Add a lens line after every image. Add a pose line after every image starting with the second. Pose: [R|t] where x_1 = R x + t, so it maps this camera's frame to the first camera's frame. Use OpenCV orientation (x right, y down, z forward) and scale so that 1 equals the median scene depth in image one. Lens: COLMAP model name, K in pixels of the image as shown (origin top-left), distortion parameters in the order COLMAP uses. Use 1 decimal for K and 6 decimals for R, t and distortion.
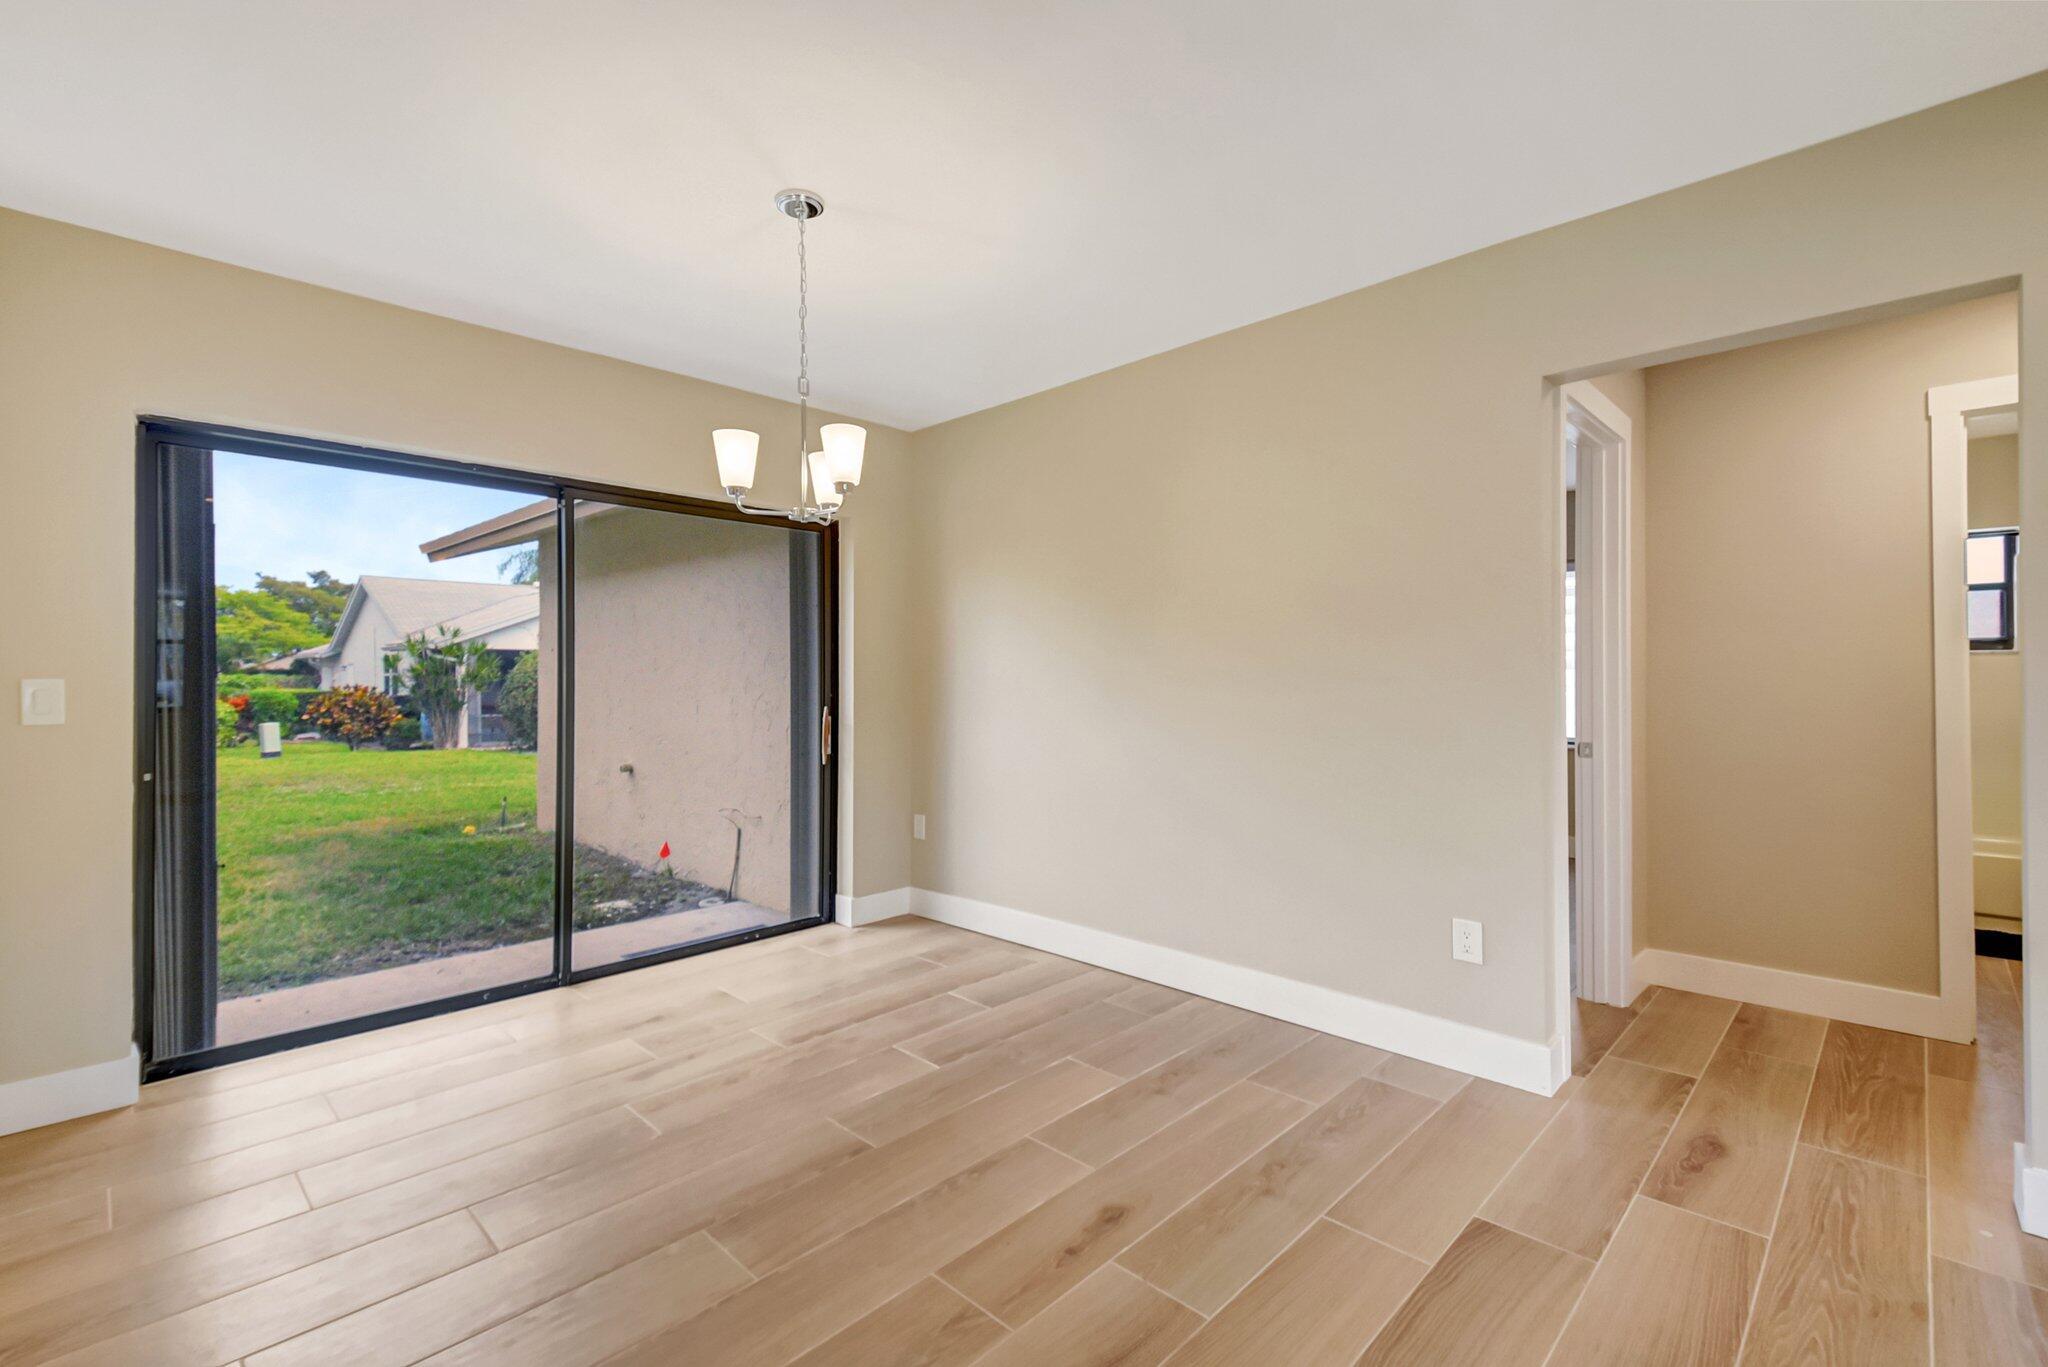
lens RADIAL K [[924.1, 0, 1032.2], [0, 924.1, 681.2], [0, 0, 1]] dist [0.009071, -0.003452]
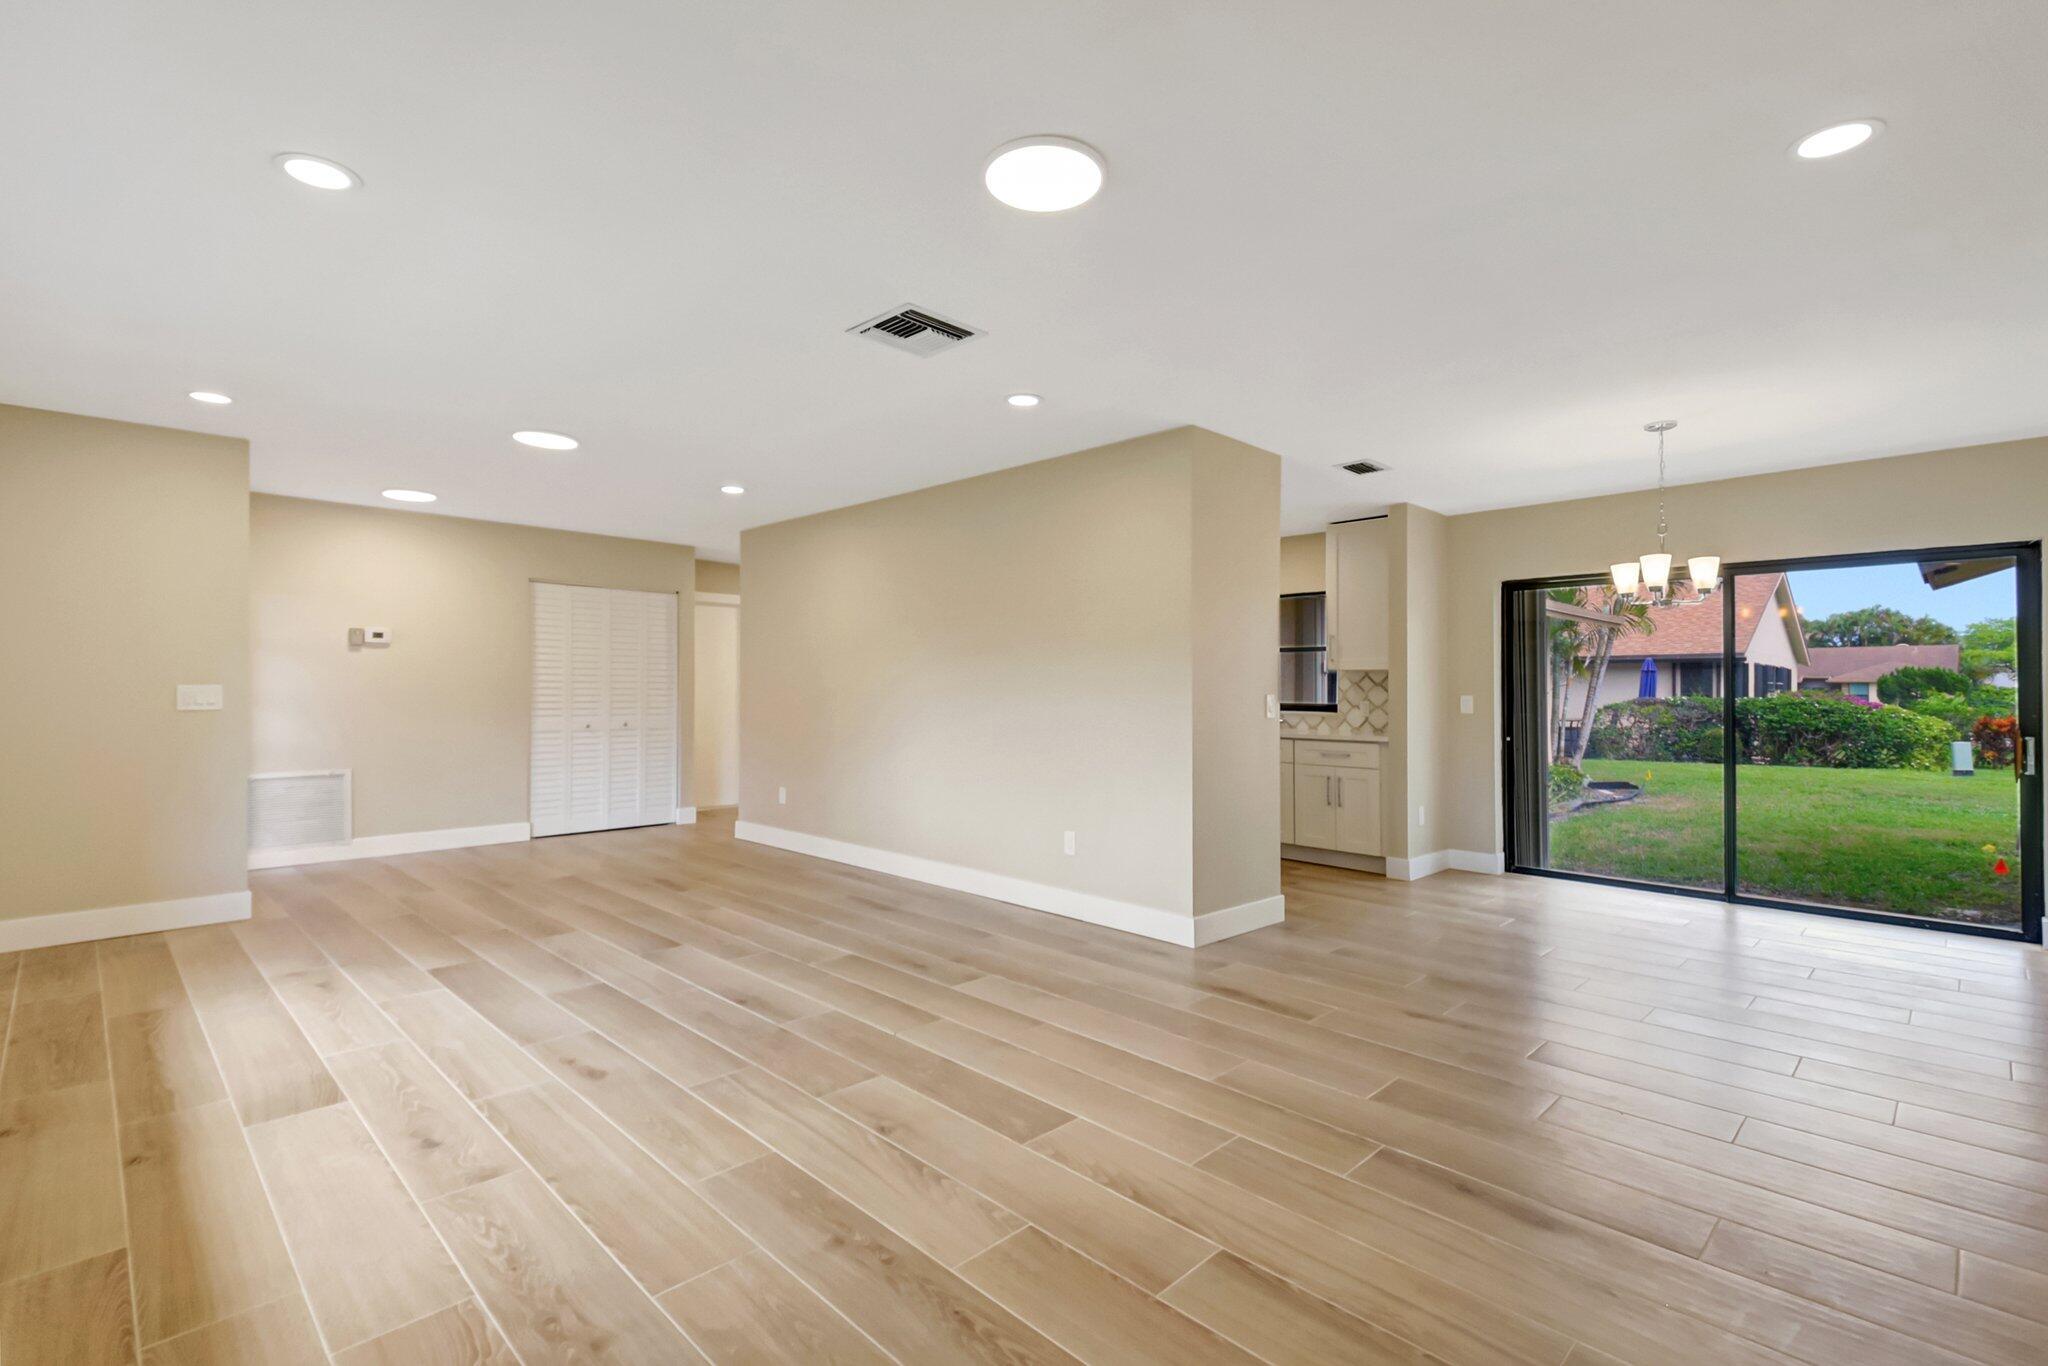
lens RADIAL K [[924.1, 0, 1018.9], [0, 924.1, 695.7], [0, 0, 1]] dist [0.009071, -0.003452]
pose [[-0.010388, 0.003126, -0.999941, 0.664914], [-0.008901, 0.999955, 0.003219, -0.000012], [0.999906, 0.008933, -0.010359, -0.085162]]
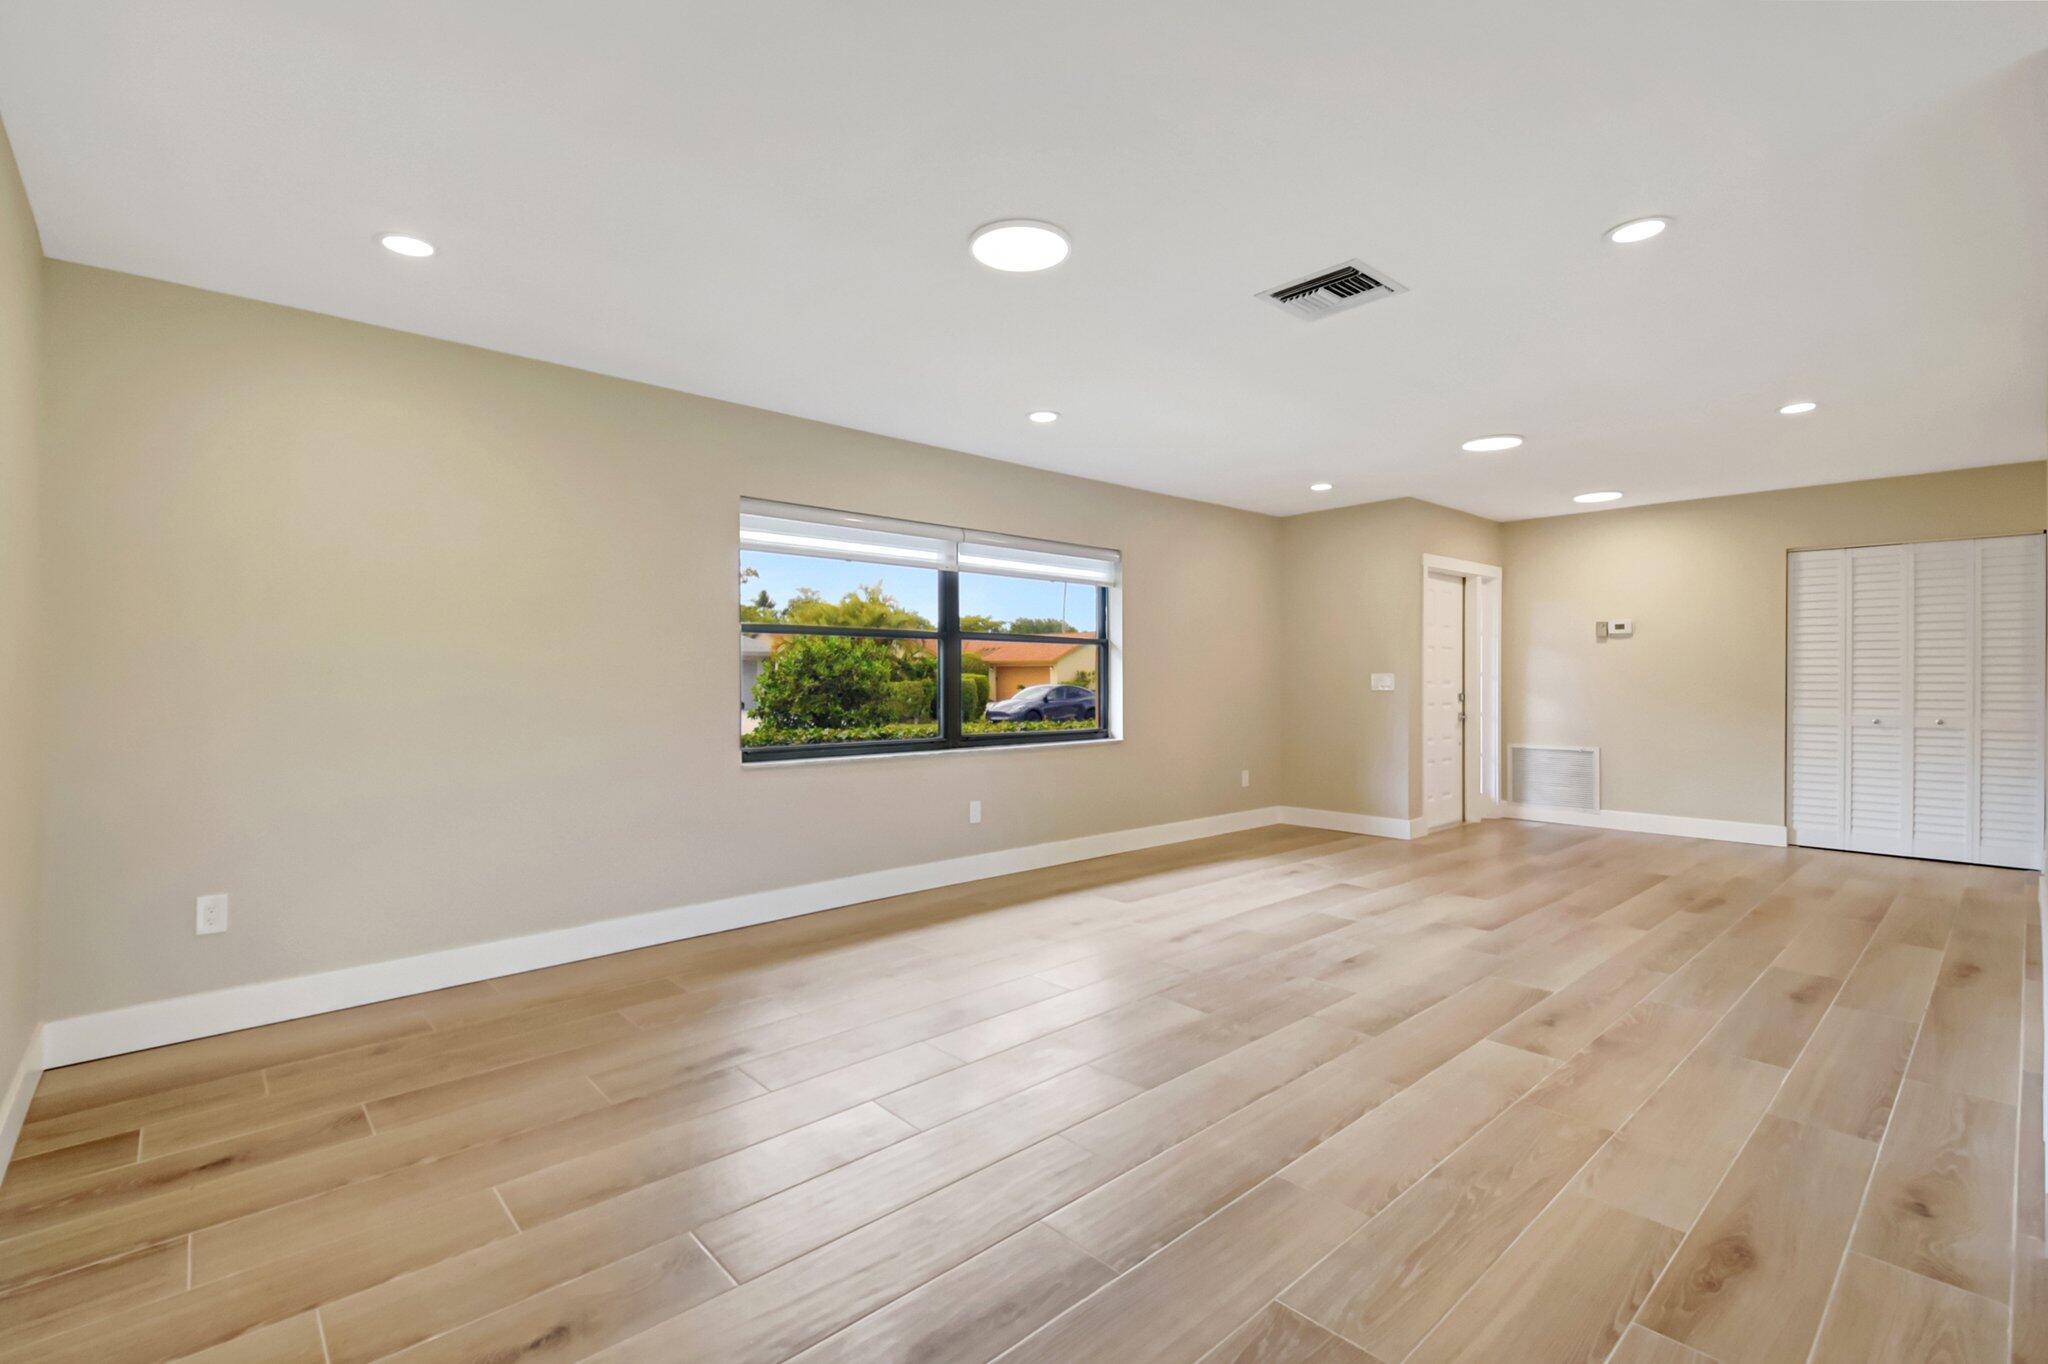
lens RADIAL K [[924.1, 0, 1025.3], [0, 924.1, 669.6], [0, 0, 1]] dist [0.009071, -0.003452]
pose [[-0.998013, -0.000625, 0.063007, -0.275908], [-0.000804, 0.999996, -0.002815, -0.004646], [-0.063005, -0.002860, -0.998009, 1.019537]]
